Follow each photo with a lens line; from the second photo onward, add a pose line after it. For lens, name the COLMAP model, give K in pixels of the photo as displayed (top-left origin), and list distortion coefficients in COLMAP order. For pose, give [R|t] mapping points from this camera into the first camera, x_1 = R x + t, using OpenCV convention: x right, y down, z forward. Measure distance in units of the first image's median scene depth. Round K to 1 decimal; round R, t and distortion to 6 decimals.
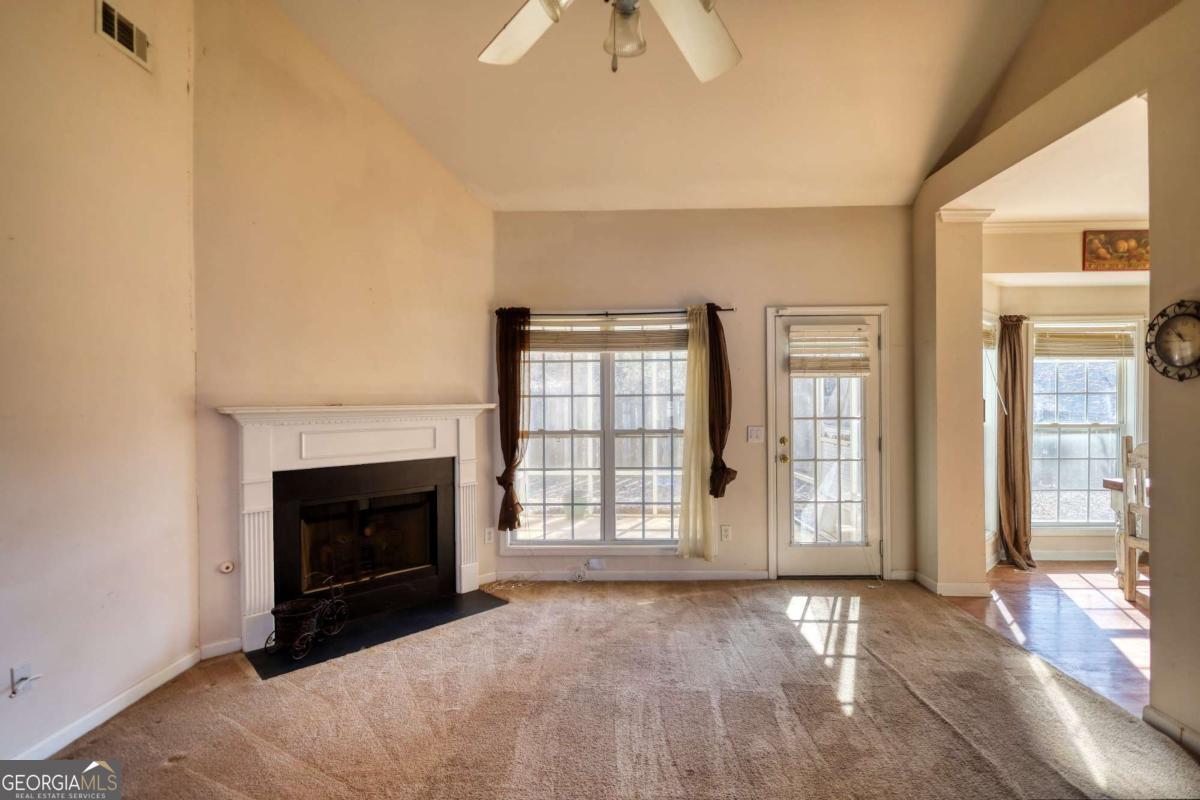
lens RADIAL K [[561.7, 0, 601.1], [0, 561.7, 400.8], [0, 0, 1]] dist [0.001306, 0.000935]
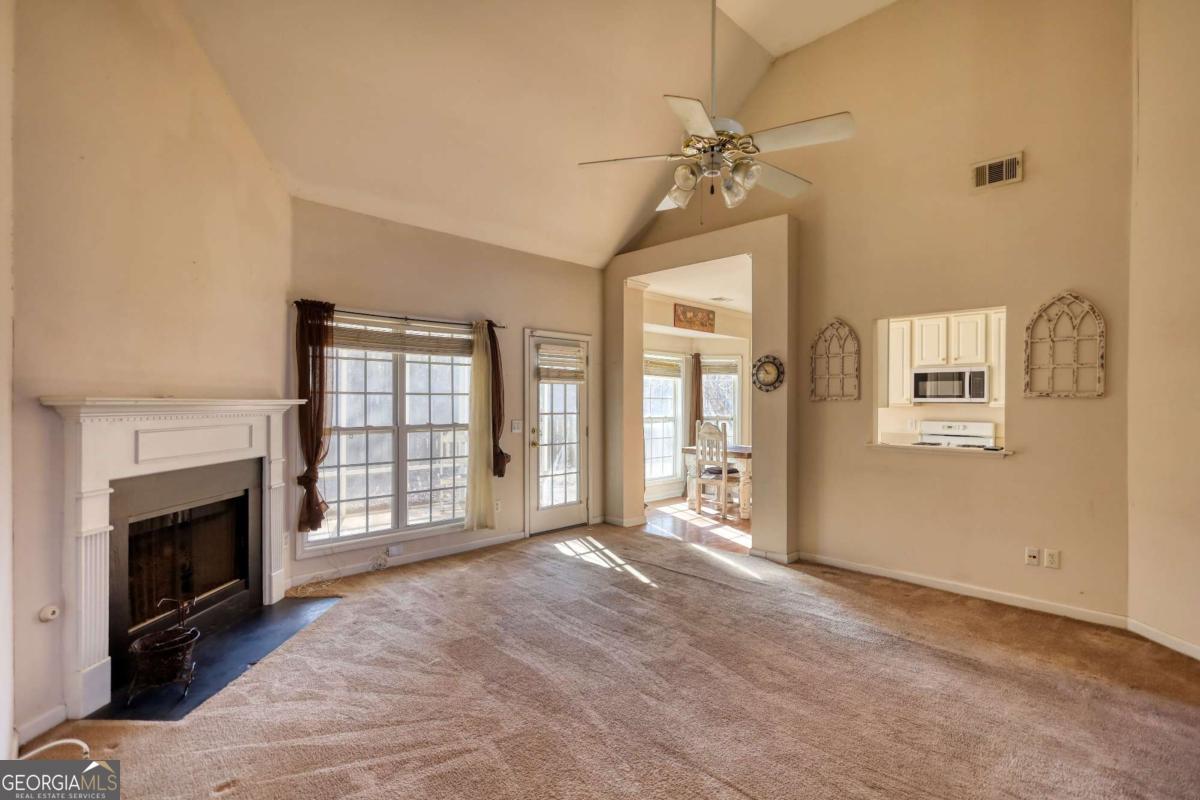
lens RADIAL K [[561.7, 0, 601.3], [0, 561.7, 399.6], [0, 0, 1]] dist [0.001306, 0.000935]
pose [[0.699713, 0.014132, 0.714284, -0.526452], [-0.007498, 0.999895, -0.012438, 0.013549], [-0.714385, 0.003347, 0.699745, -0.033490]]
